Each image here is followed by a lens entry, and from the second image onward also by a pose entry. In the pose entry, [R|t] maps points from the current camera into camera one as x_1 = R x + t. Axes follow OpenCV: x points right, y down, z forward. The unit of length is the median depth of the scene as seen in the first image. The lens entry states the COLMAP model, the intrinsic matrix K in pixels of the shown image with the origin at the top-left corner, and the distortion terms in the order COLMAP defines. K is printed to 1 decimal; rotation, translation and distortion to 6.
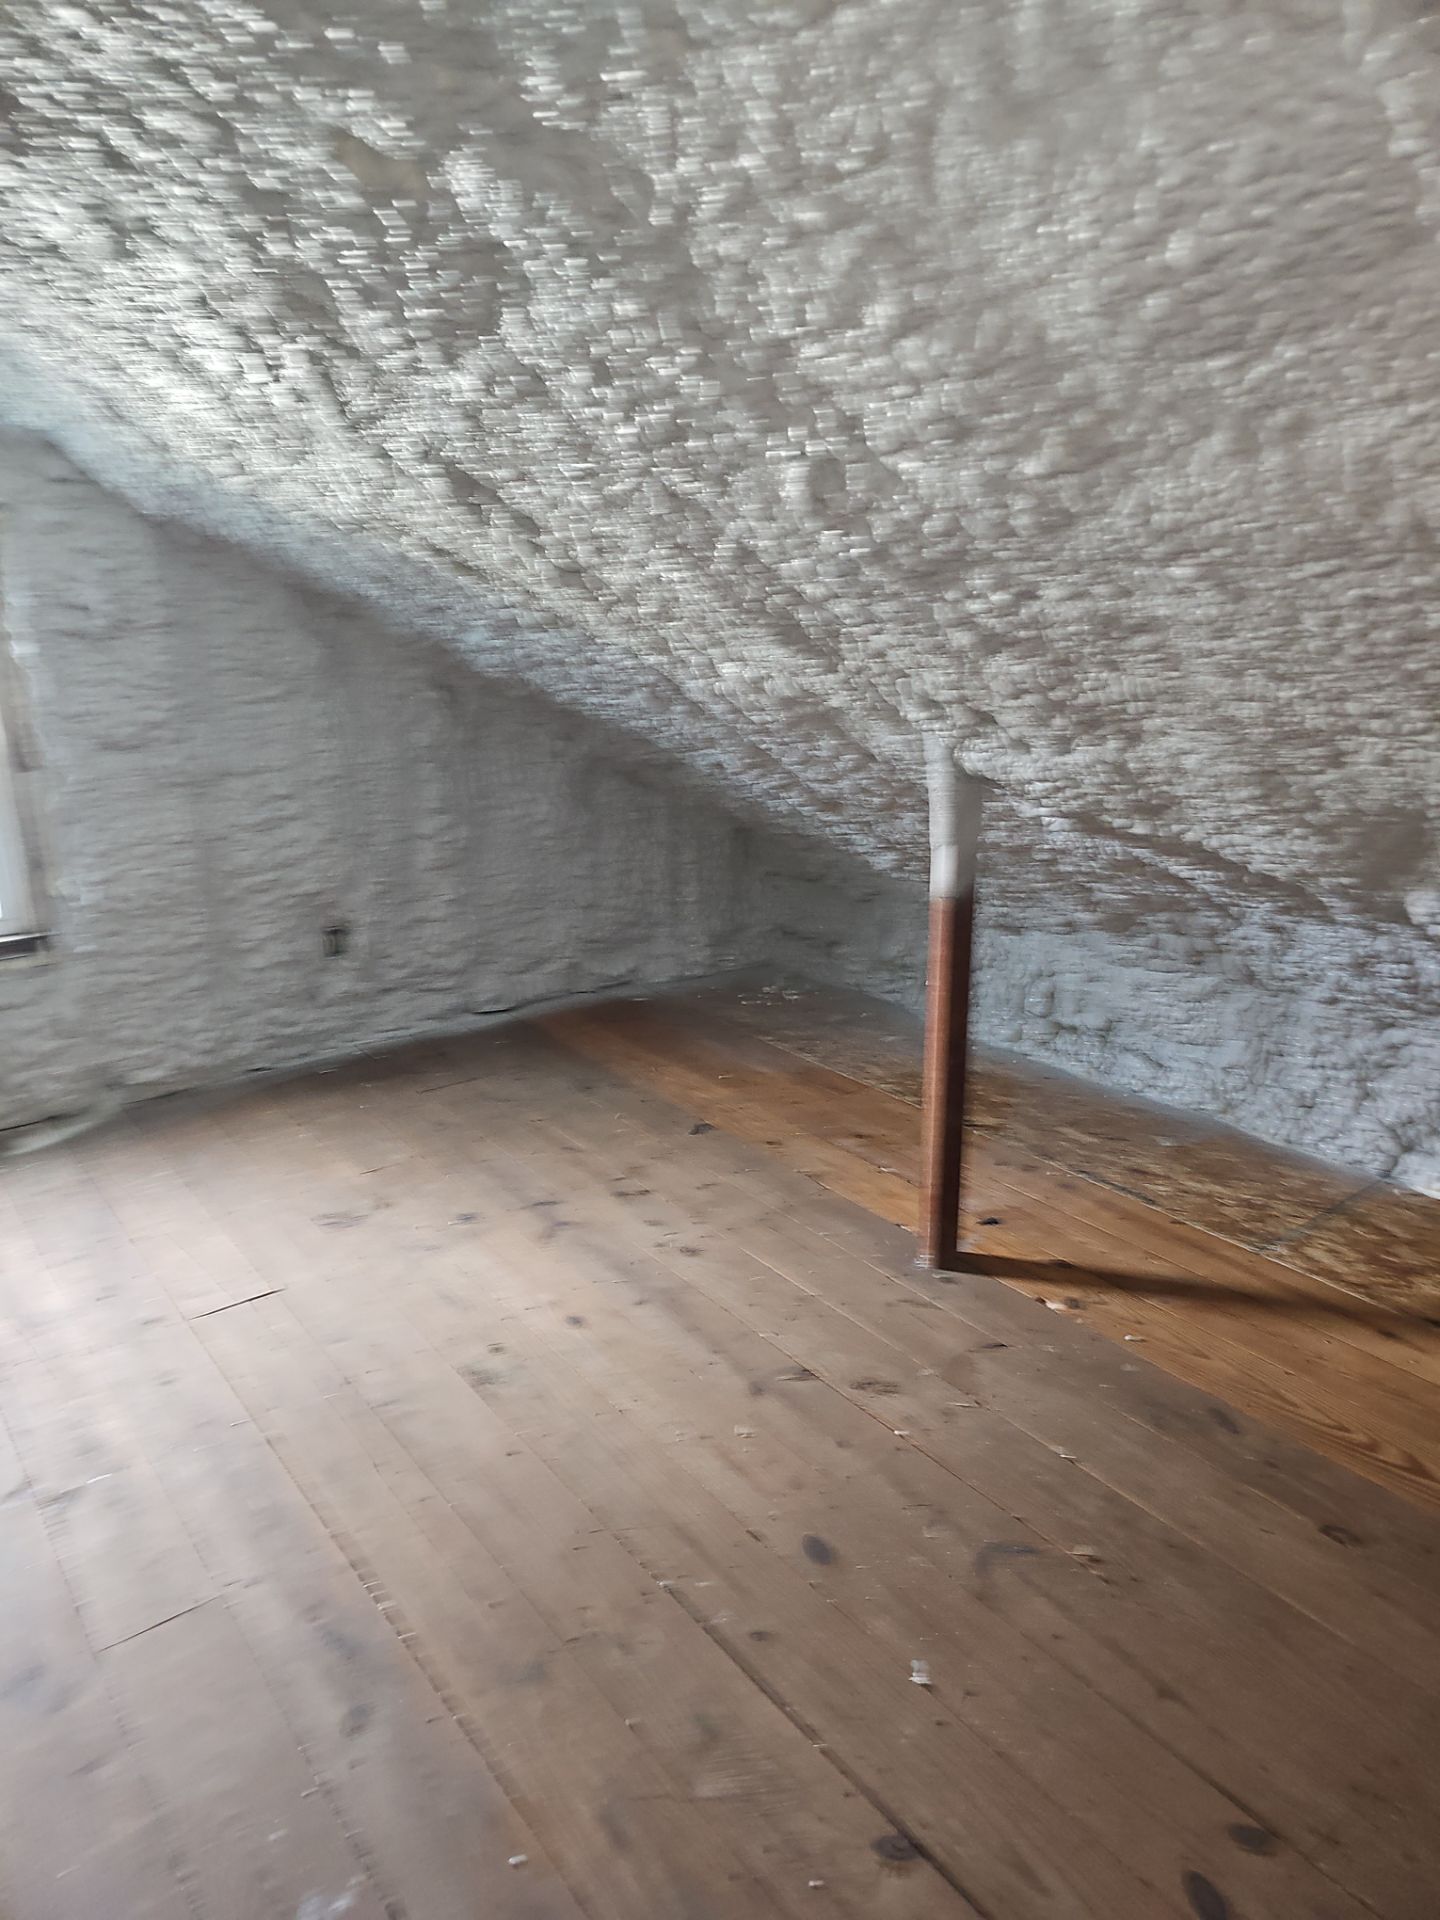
lens RADIAL K [[1264.0, 0, 699.6], [0, 1264.0, 976.3], [0, 0, 1]] dist [0.054960, -0.043373]
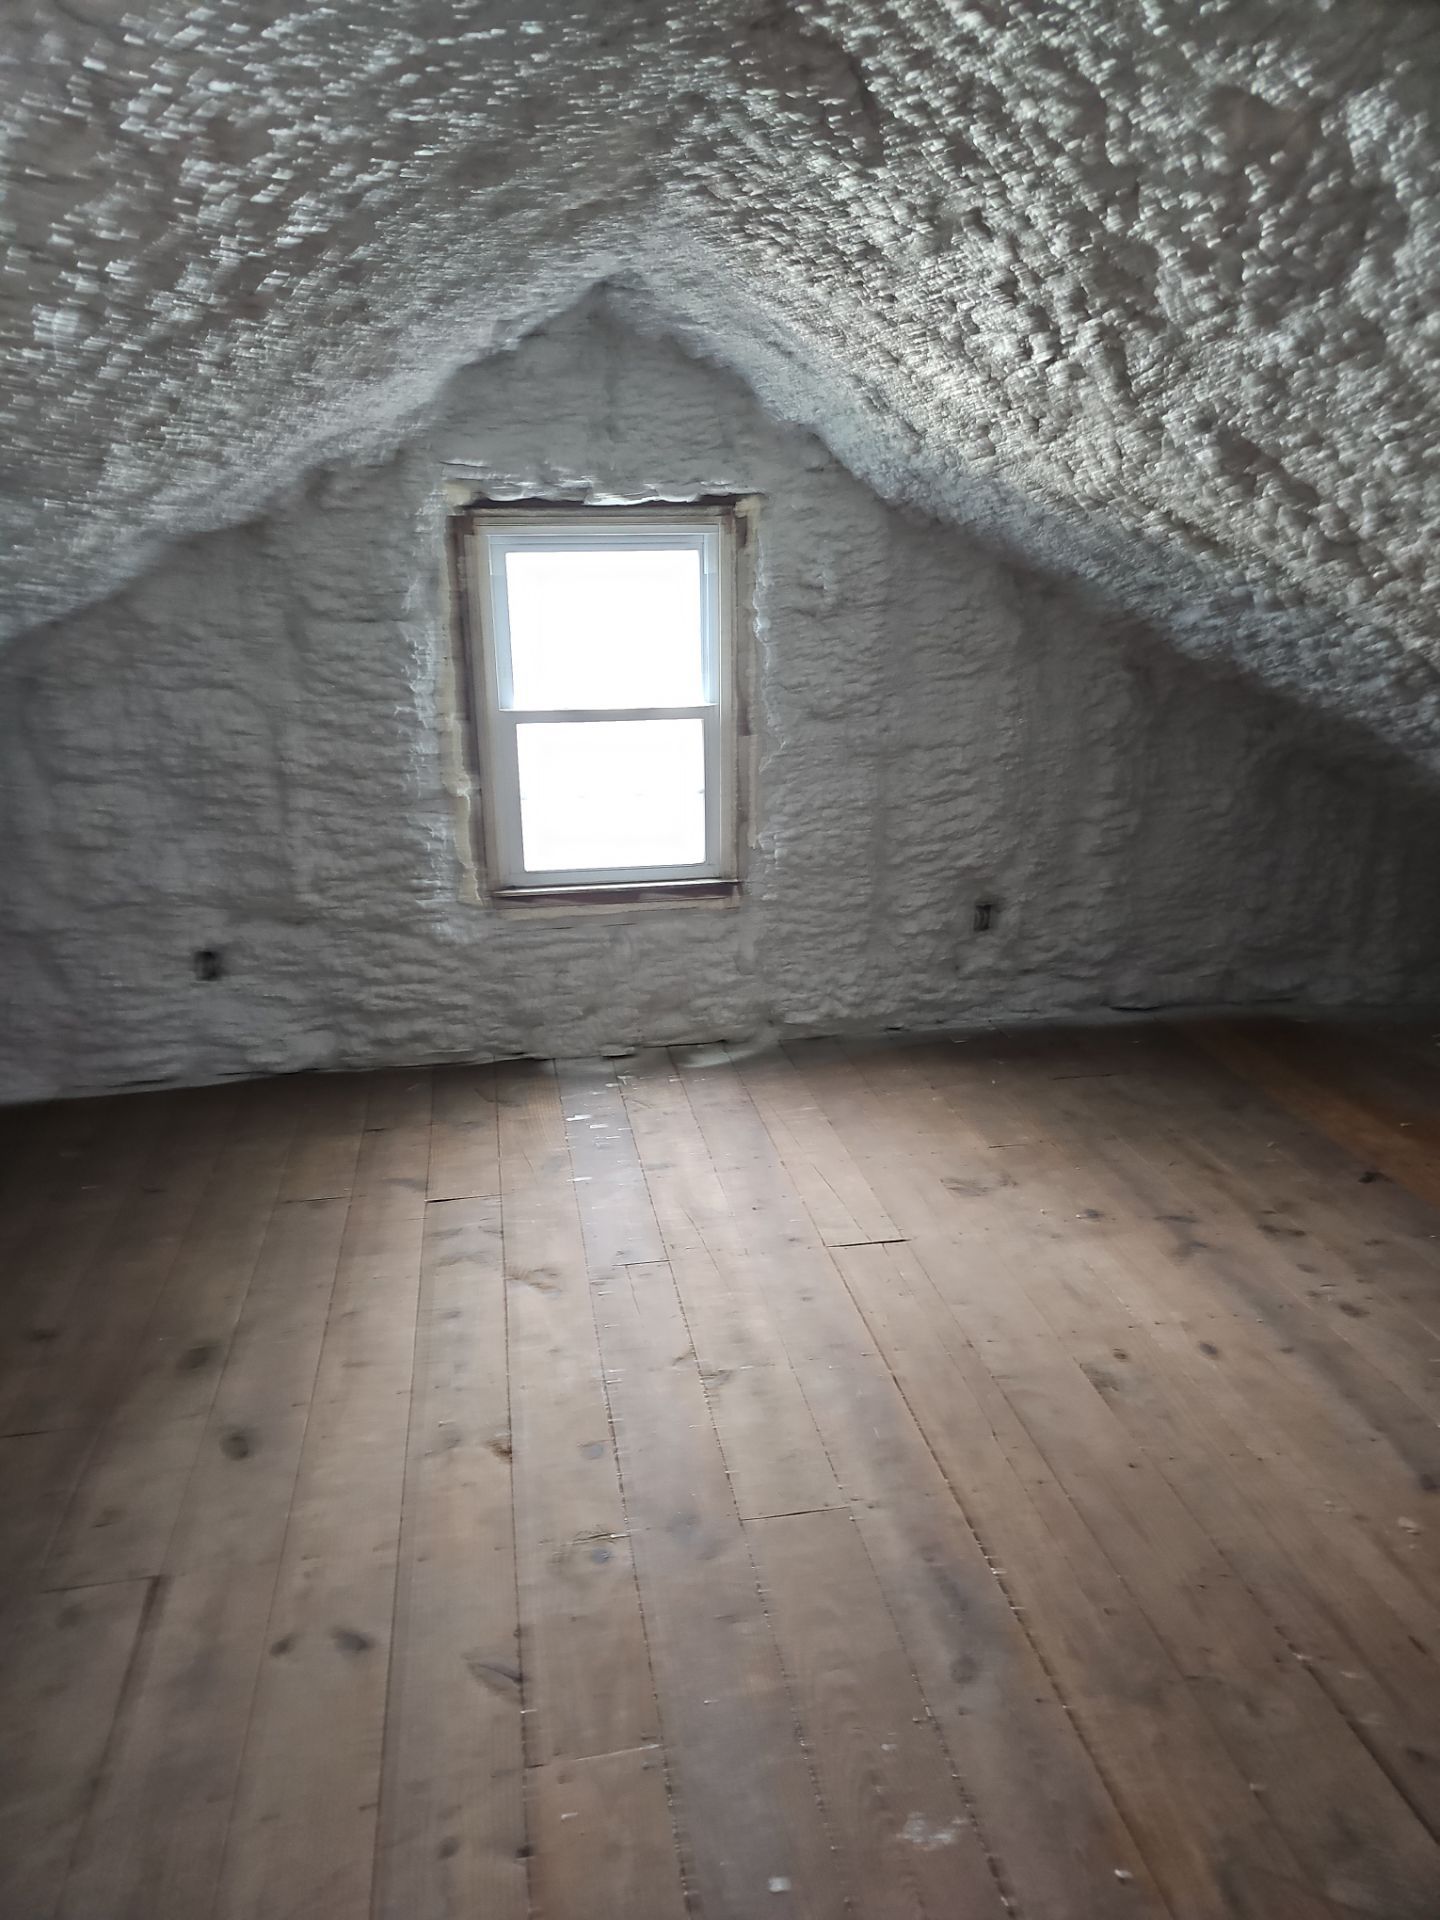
lens RADIAL K [[1264.0, 0, 690.9], [0, 1264.0, 981.0], [0, 0, 1]] dist [0.054960, -0.043373]
pose [[0.884473, 0.142996, -0.444140, -0.055398], [-0.134618, 0.989608, 0.050533, 0.005886], [0.446751, 0.015094, 0.894531, -0.018805]]
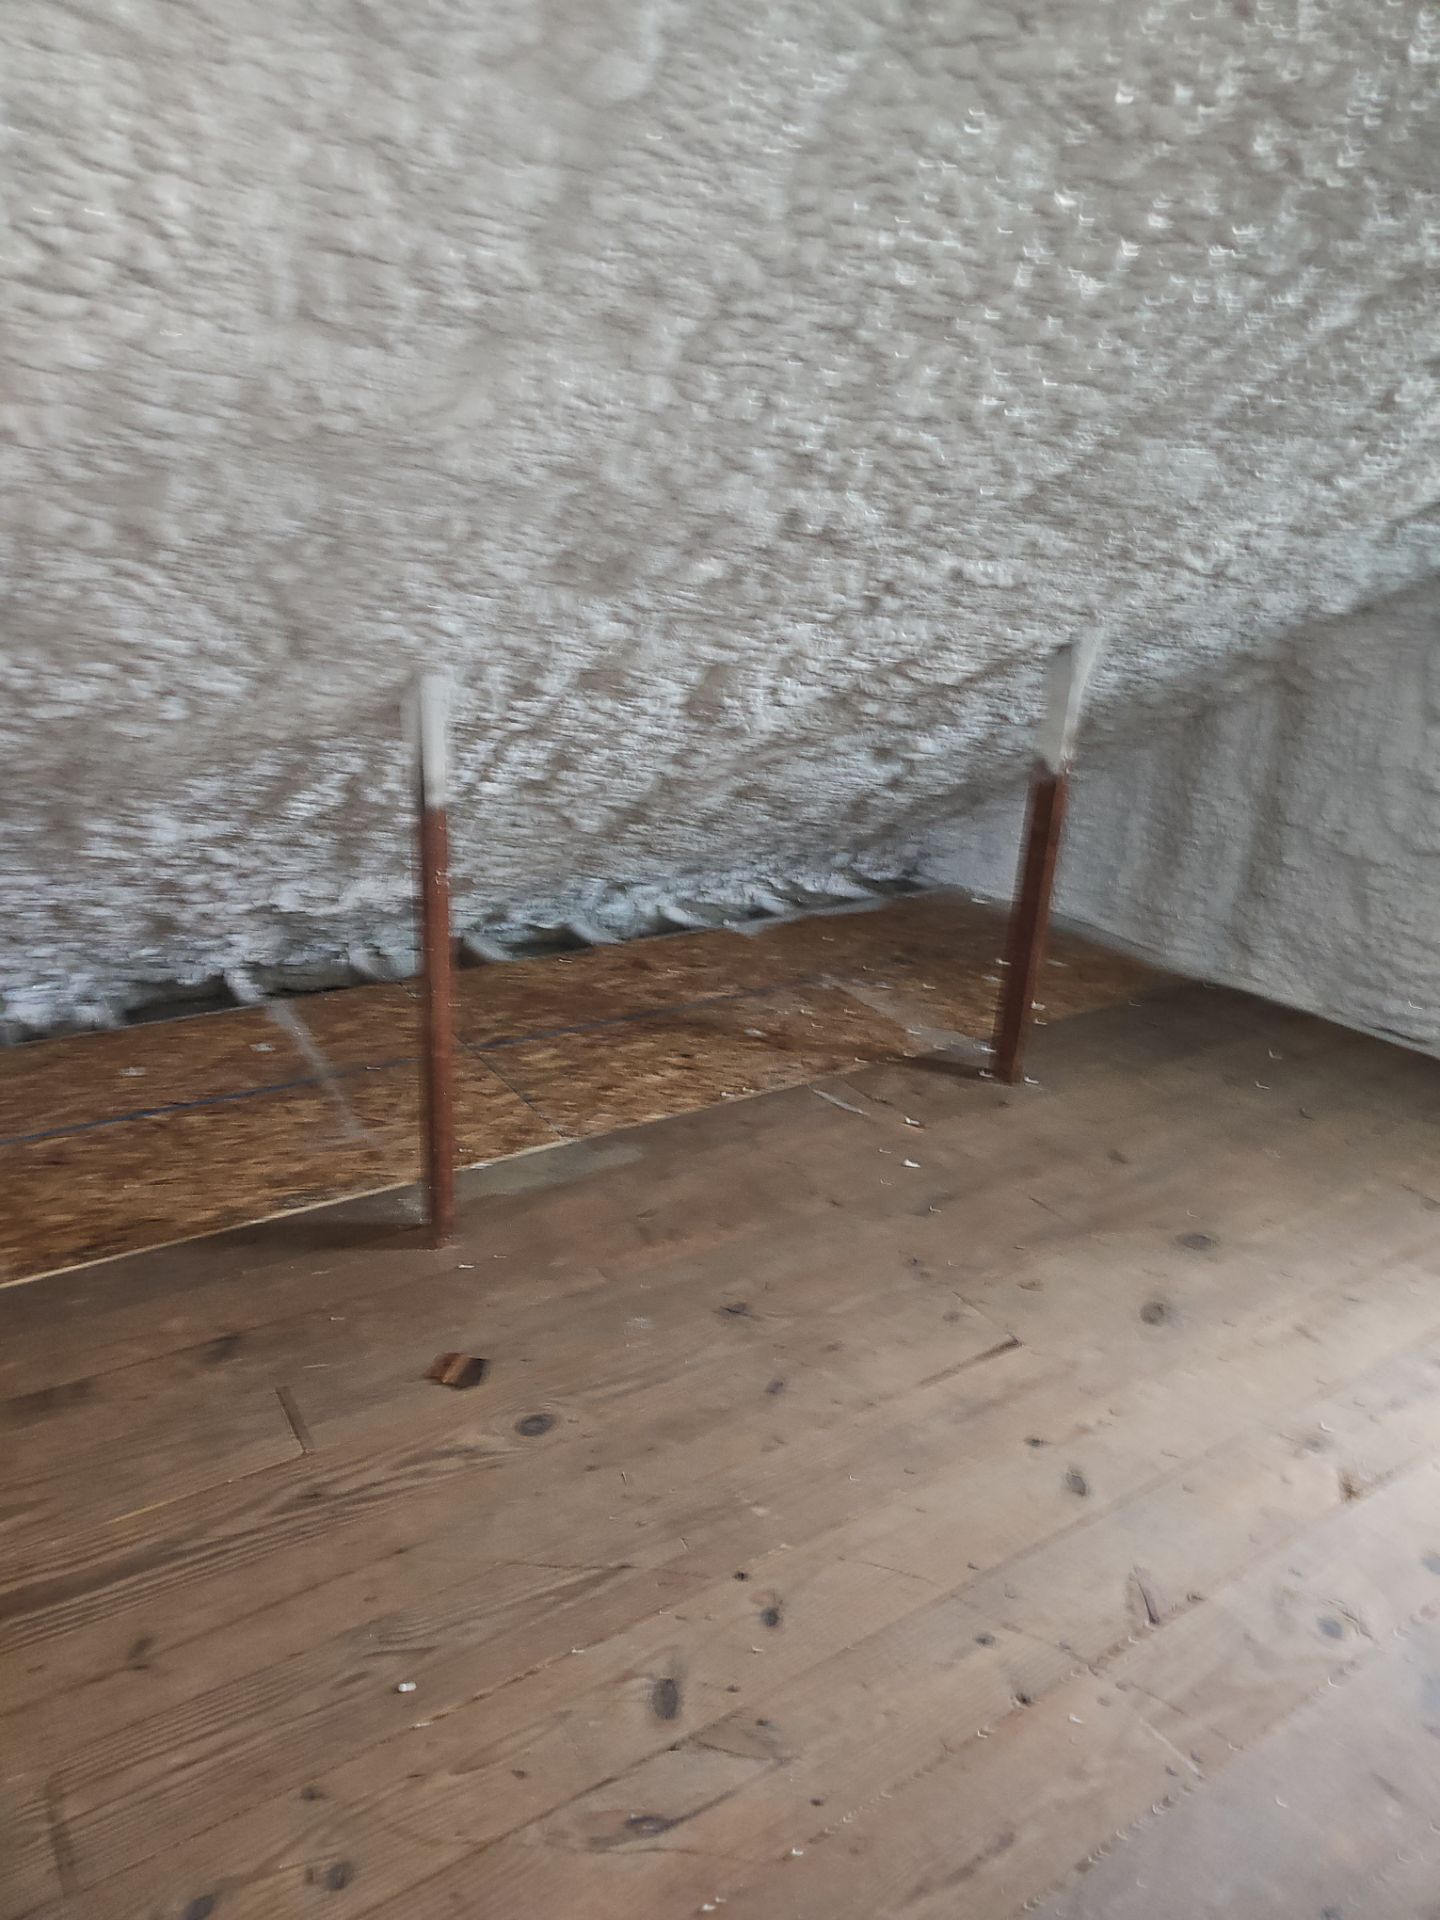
lens RADIAL K [[1264.0, 0, 694.1], [0, 1264.0, 948.4], [0, 0, 1]] dist [0.054960, -0.043373]
pose [[-0.101135, 0.338977, -0.935343, 0.154456], [-0.329112, 0.875831, 0.352995, -0.052842], [0.938859, 0.343533, 0.022984, 0.185681]]
